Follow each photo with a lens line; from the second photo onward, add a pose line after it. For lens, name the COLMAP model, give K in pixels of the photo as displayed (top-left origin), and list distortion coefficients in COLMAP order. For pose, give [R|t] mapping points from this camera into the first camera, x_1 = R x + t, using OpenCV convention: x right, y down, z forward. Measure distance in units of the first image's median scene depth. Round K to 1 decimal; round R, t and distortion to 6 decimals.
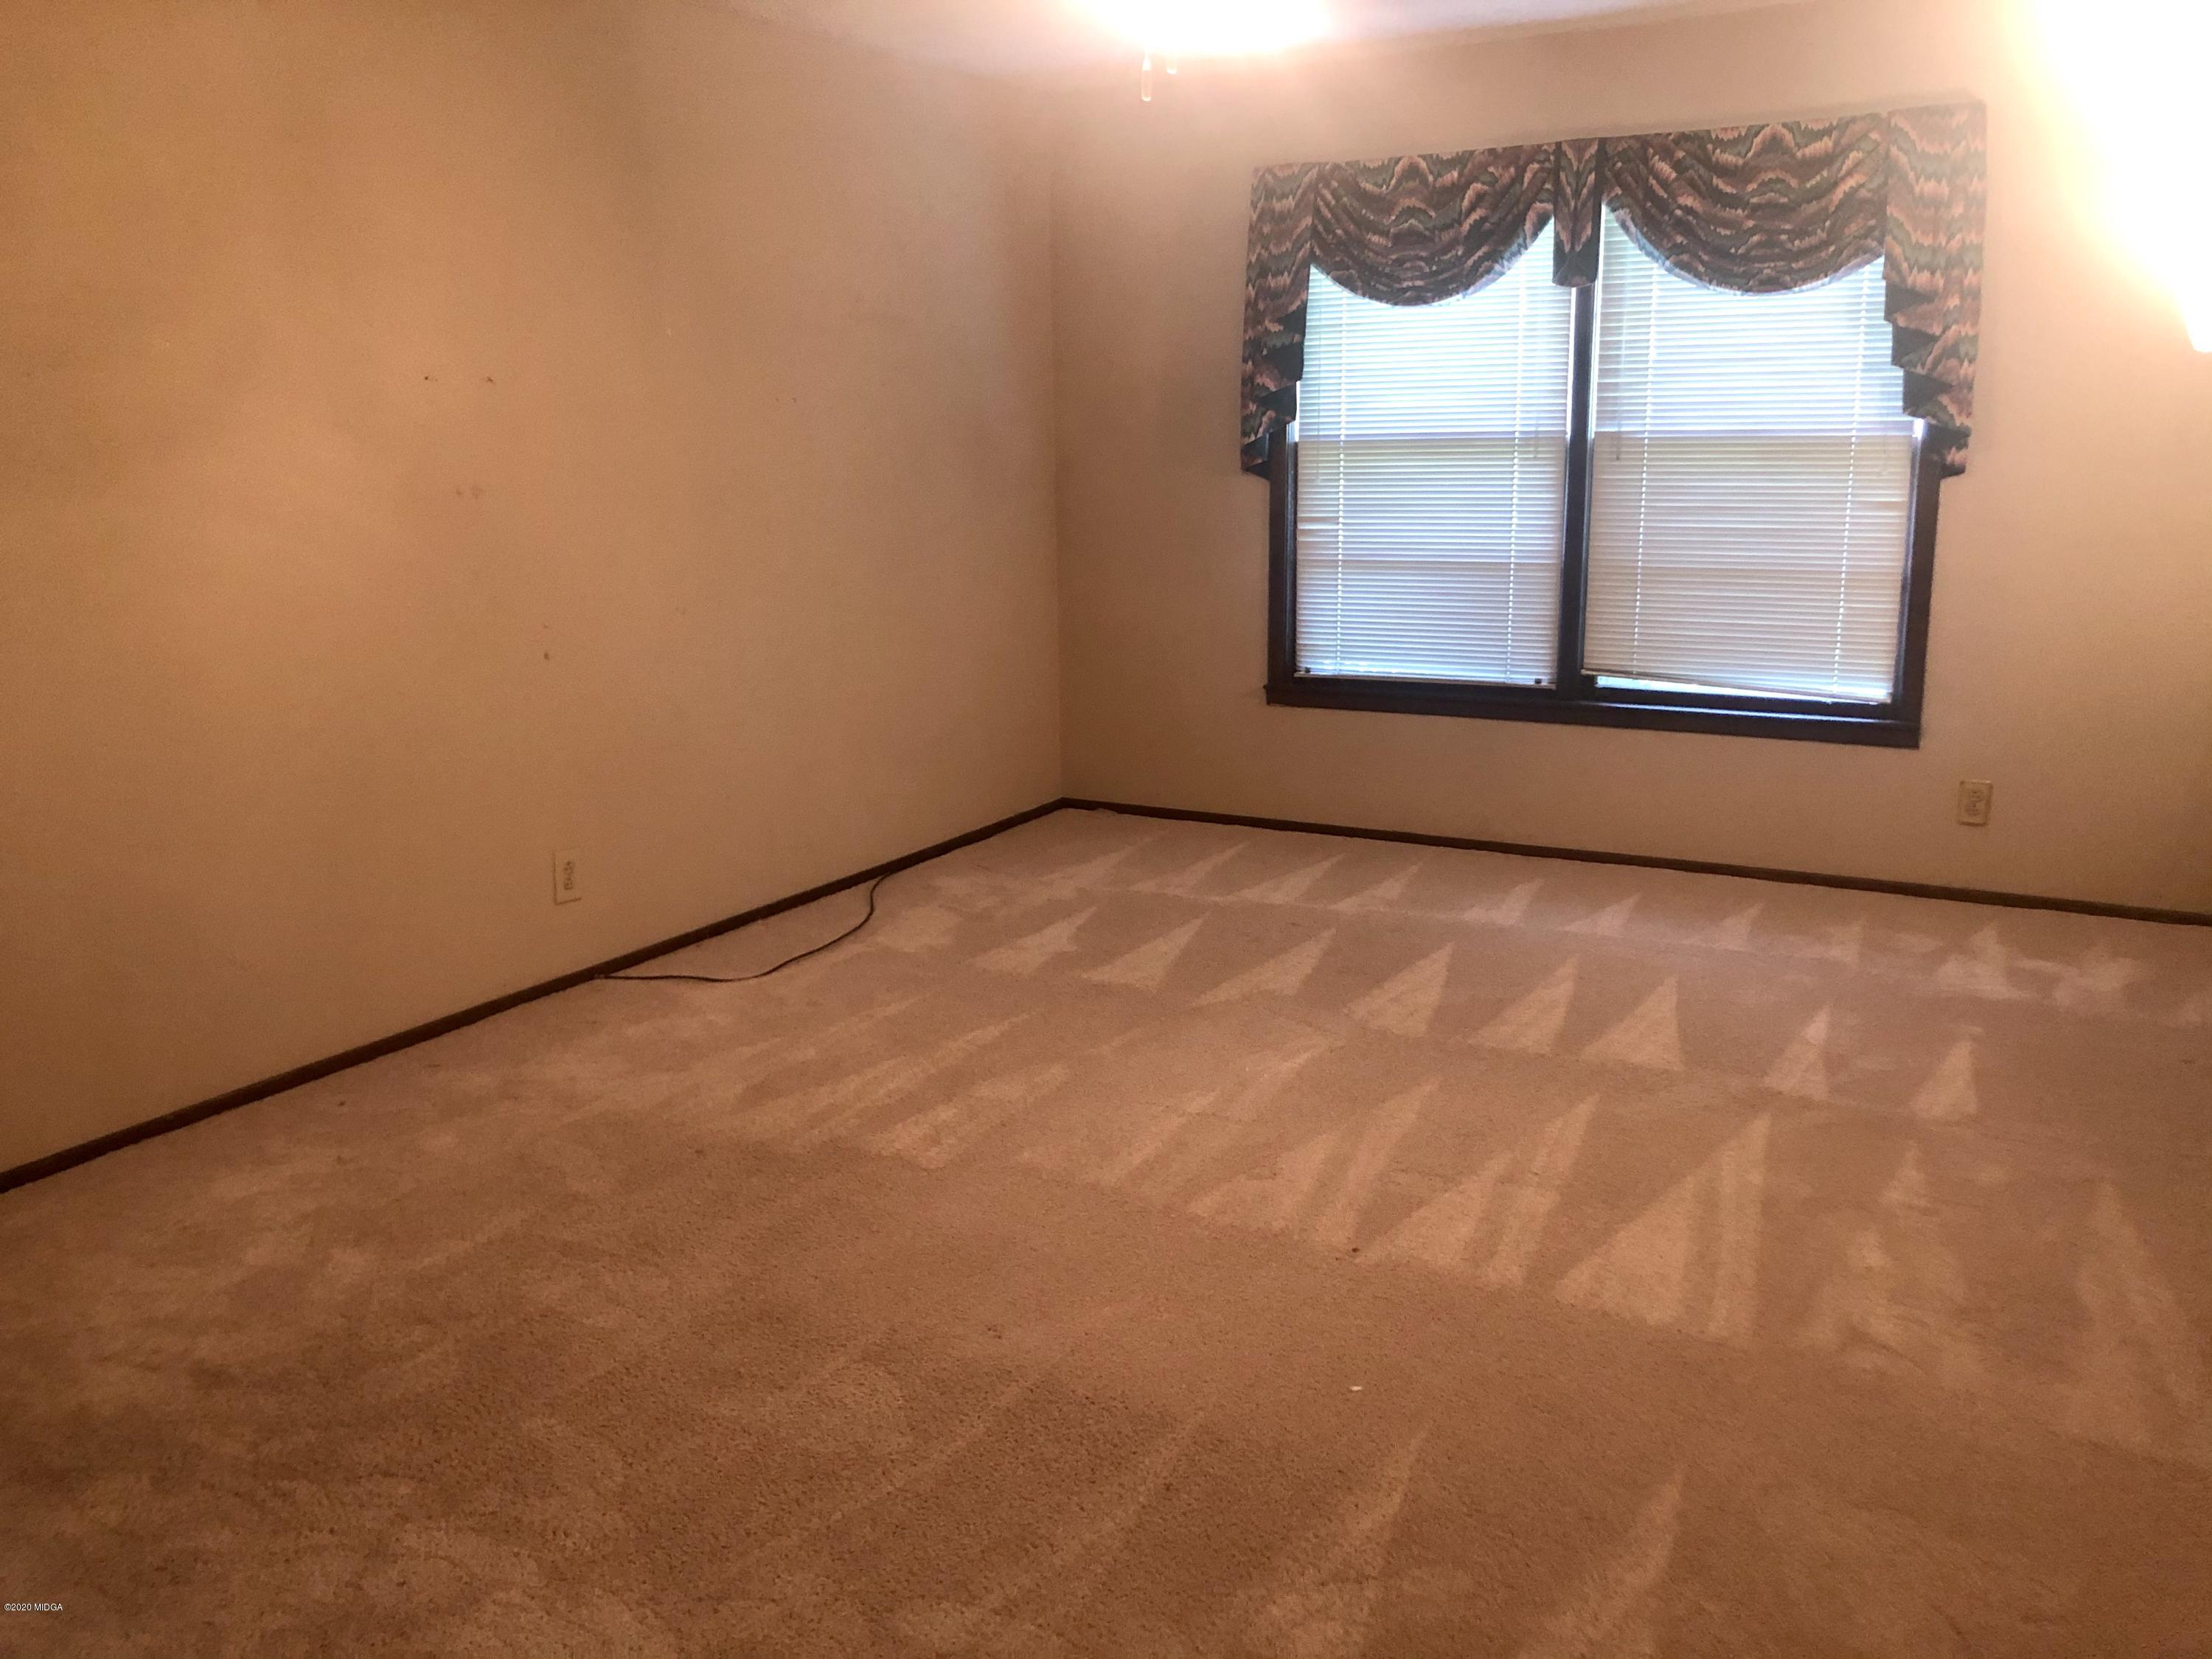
lens RADIAL K [[1814.1, 0, 1096.5], [0, 1814.1, 831.8], [0, 0, 1]] dist [0.012806, 0.013905]
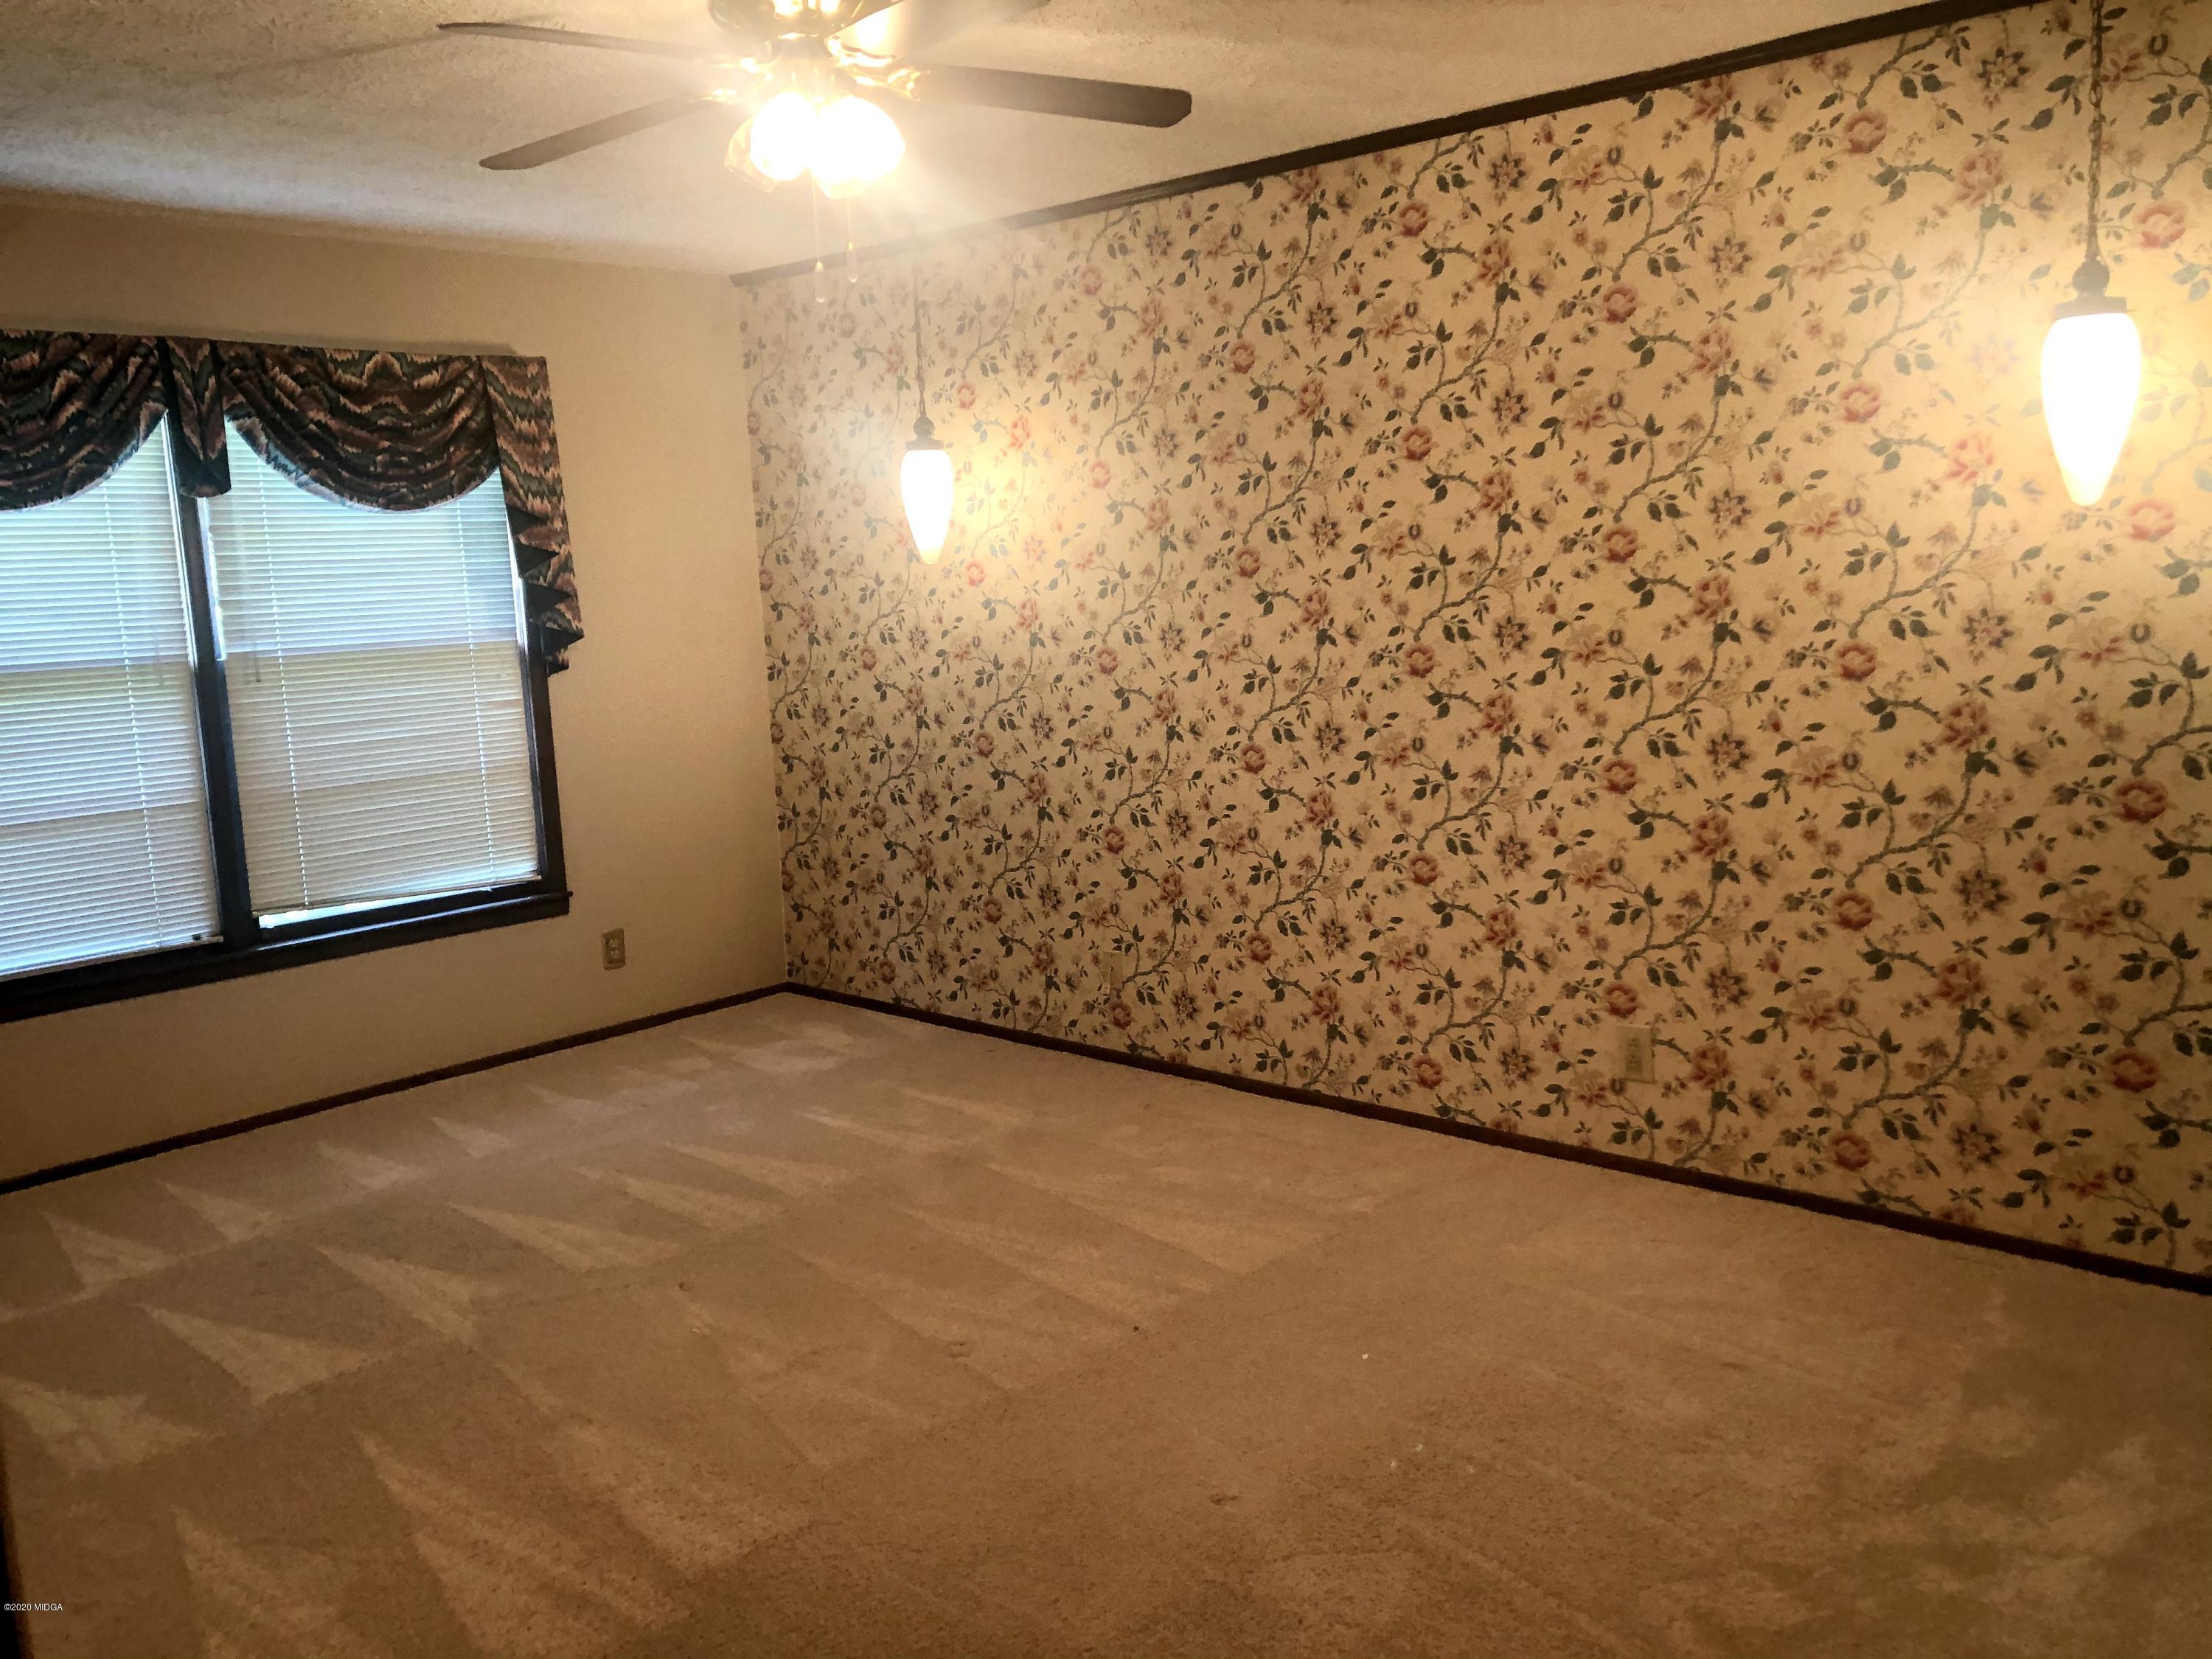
lens RADIAL K [[1814.1, 0, 1097.2], [0, 1814.1, 831.6], [0, 0, 1]] dist [0.012806, 0.013905]
pose [[0.212937, -0.139528, 0.967052, -0.557941], [0.261716, 0.961729, 0.081133, -0.100262], [-0.941362, 0.235817, 0.241304, 0.417208]]
